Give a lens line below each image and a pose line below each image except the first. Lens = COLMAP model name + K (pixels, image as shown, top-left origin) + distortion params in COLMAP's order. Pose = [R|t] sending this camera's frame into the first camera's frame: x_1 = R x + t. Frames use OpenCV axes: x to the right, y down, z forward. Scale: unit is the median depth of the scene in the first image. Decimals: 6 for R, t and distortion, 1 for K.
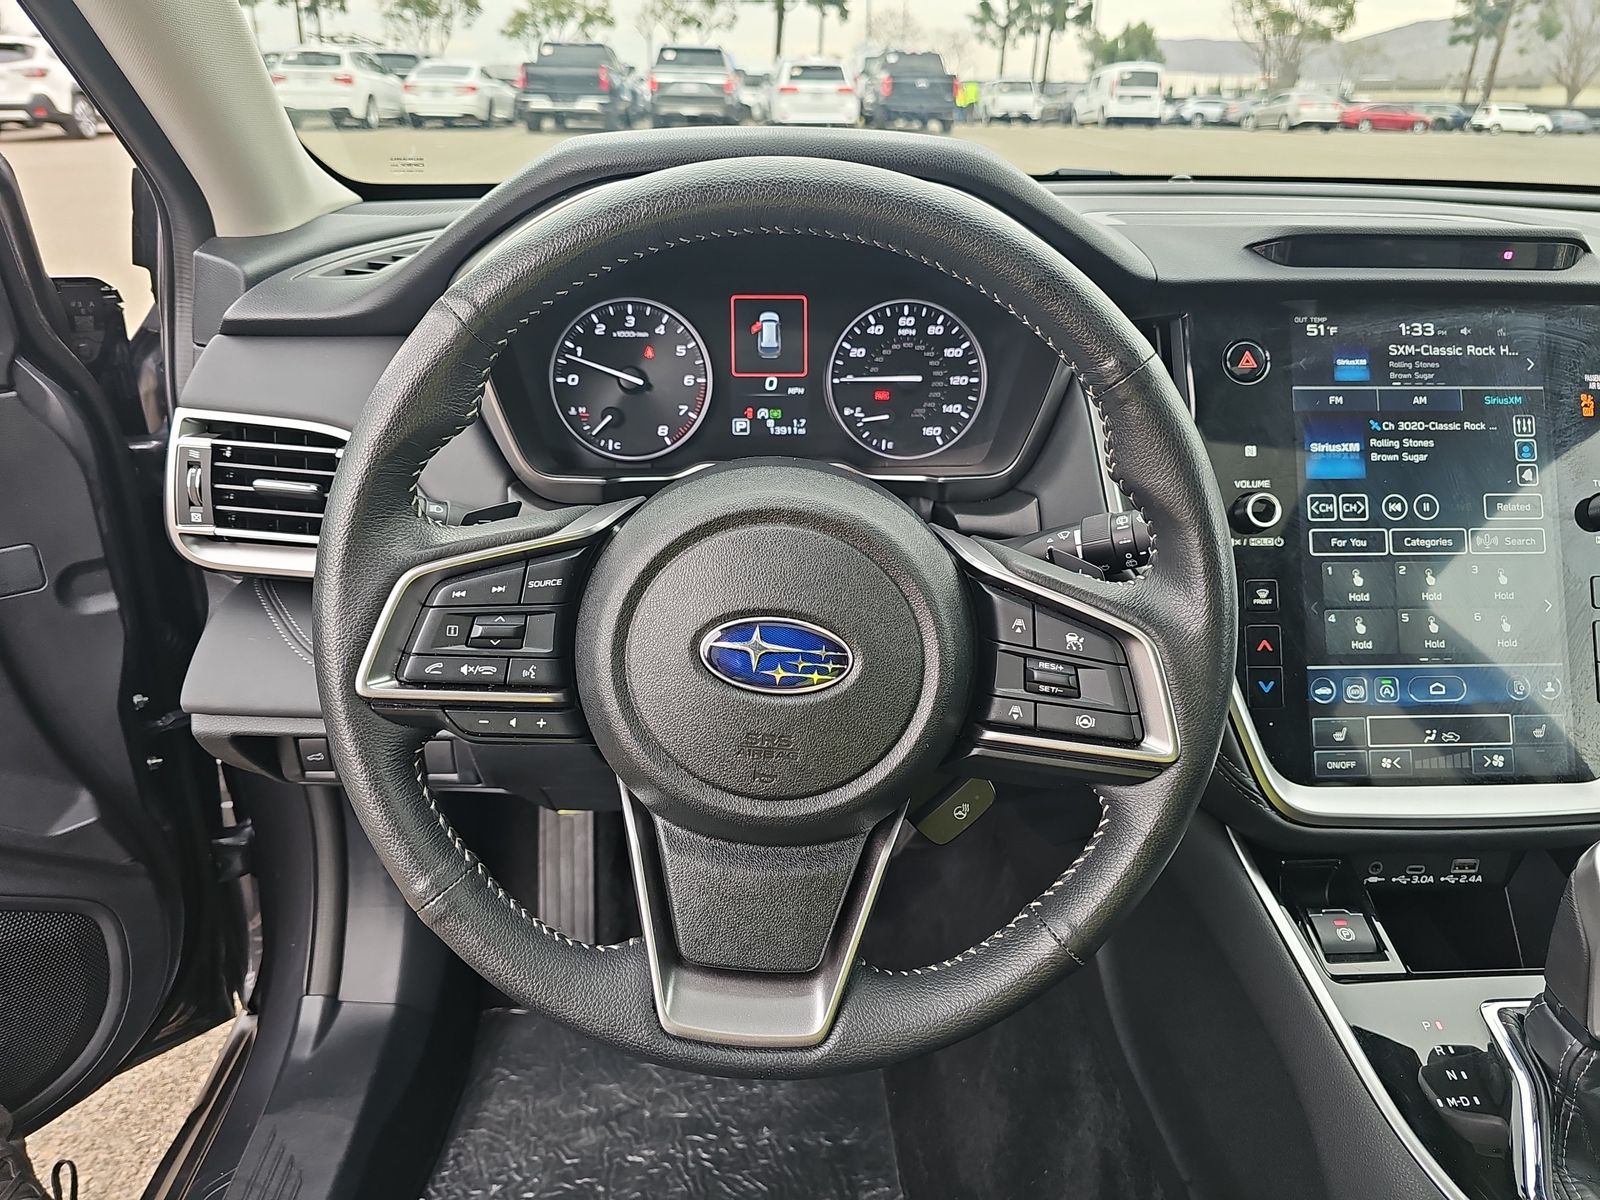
lens RADIAL K [[1082.7, 0, 797.0], [0, 1082.7, 624.5], [0, 0, 1]] dist [0.023652, -0.028047]
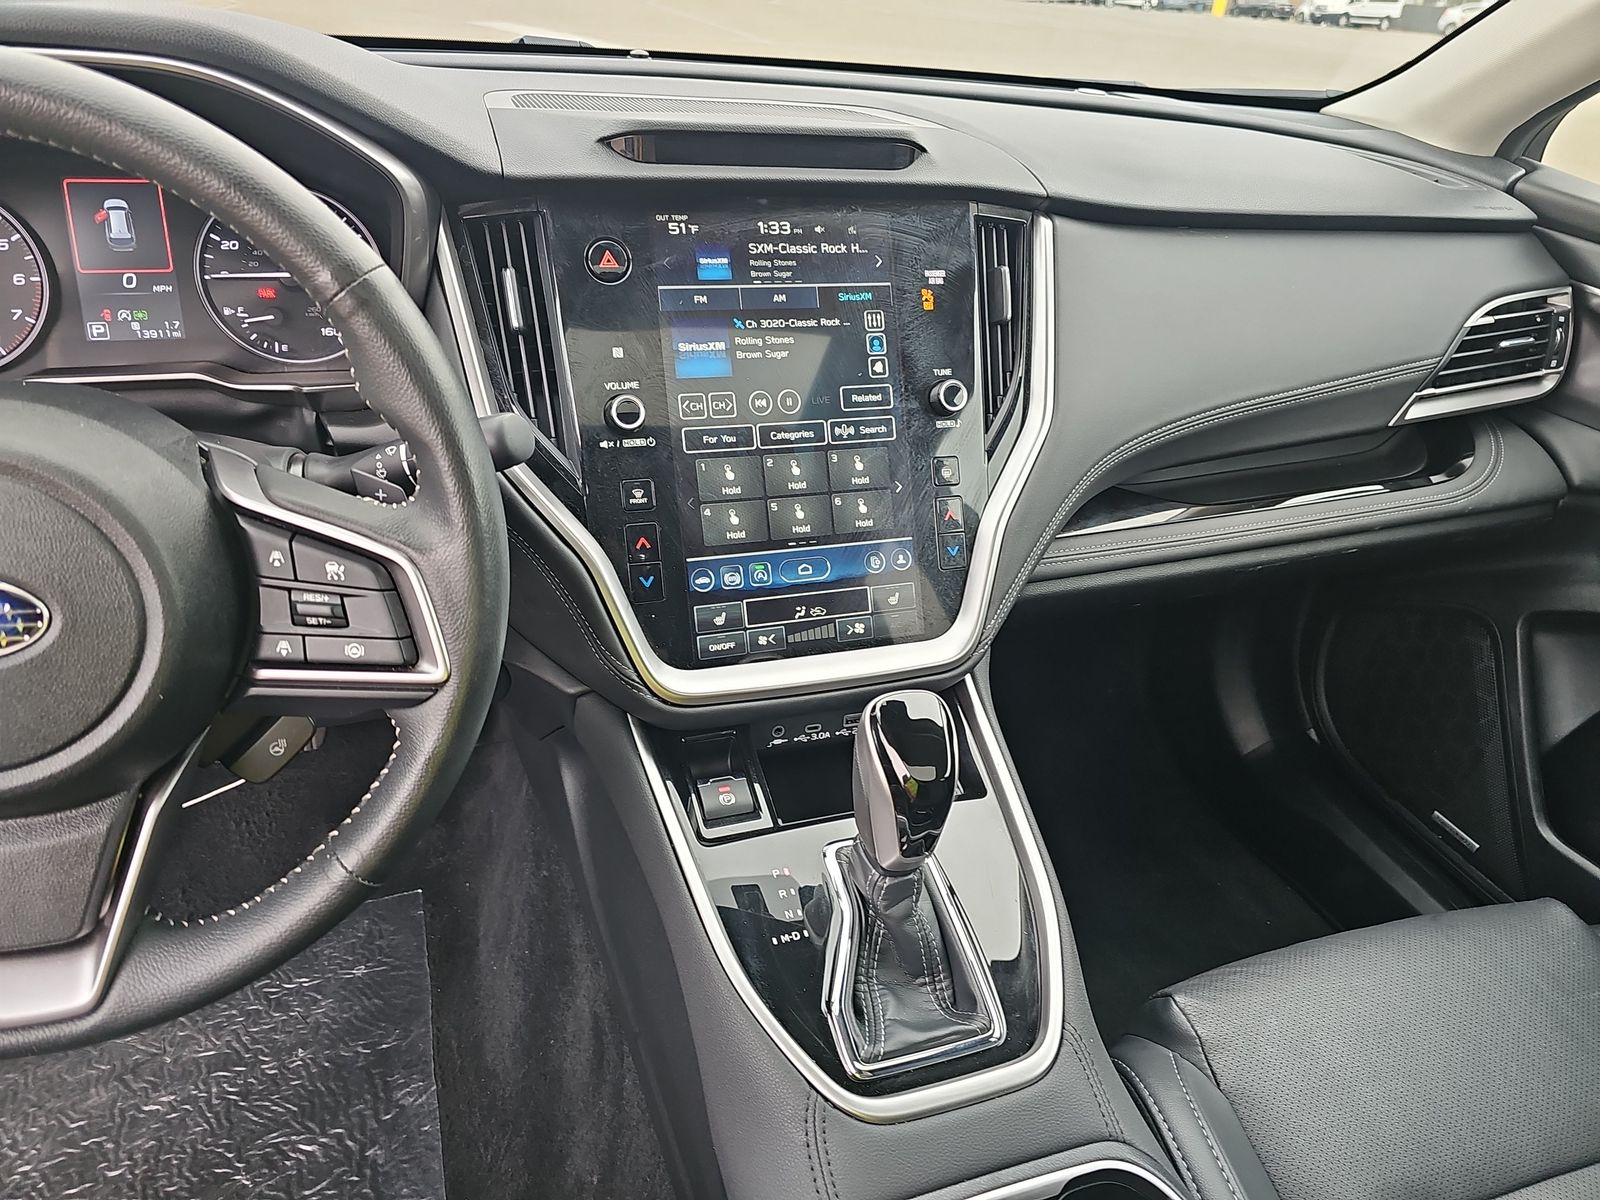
lens RADIAL K [[1060.7, 0, 800.4], [0, 1060.7, 622.6], [0, 0, 1]] dist [0.065483, -0.064153]
pose [[0.959660, -0.097952, 0.263550, 0.286552], [0.066073, 0.989669, 0.127237, -0.024084], [-0.273291, -0.104691, 0.956218, -0.032700]]
